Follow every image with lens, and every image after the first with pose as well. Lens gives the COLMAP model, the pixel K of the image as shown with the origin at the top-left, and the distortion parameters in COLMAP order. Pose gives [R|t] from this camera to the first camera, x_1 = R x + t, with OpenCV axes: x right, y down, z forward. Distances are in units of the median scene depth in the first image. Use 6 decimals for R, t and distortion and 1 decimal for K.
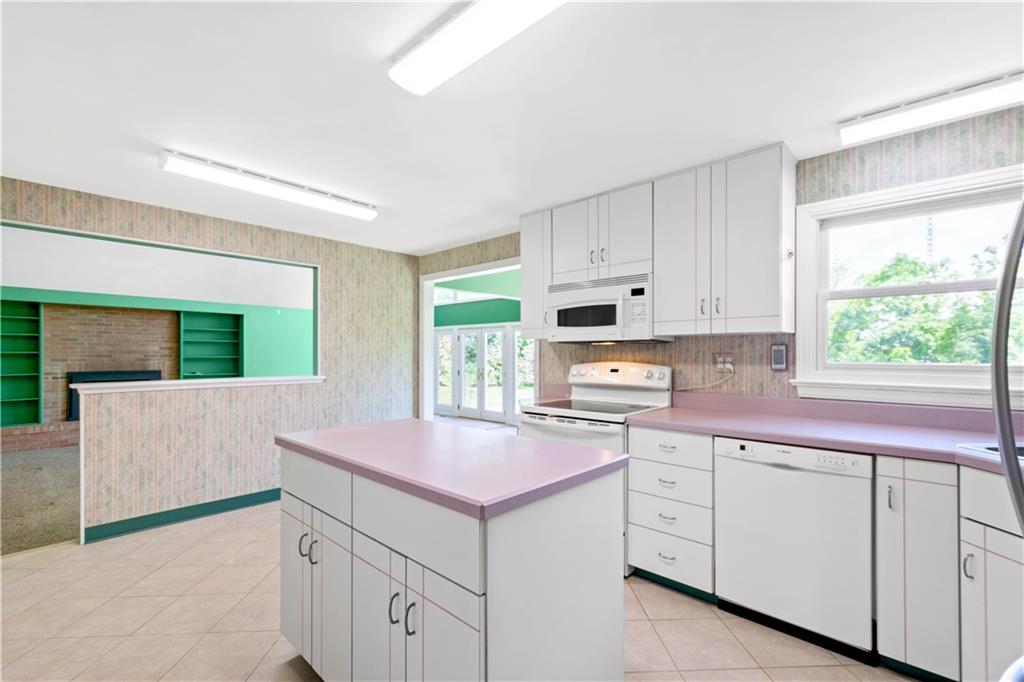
lens RADIAL K [[450.9, 0, 507.0], [0, 450.9, 350.4], [0, 0, 1]] dist [0.013152, 0.000736]
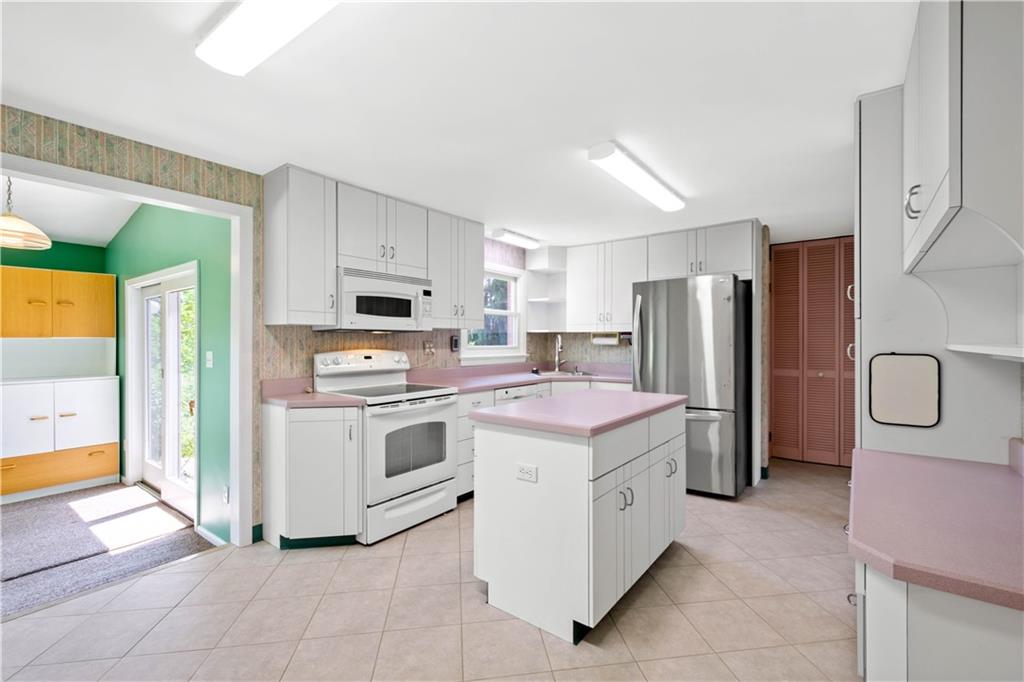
lens RADIAL K [[450.9, 0, 520.2], [0, 450.9, 338.7], [0, 0, 1]] dist [0.013152, 0.000736]
pose [[-0.105509, 0.007115, 0.994393, -0.946249], [-0.002933, 0.999968, -0.007466, 0.007516], [-0.994414, -0.003704, -0.105485, 0.823323]]
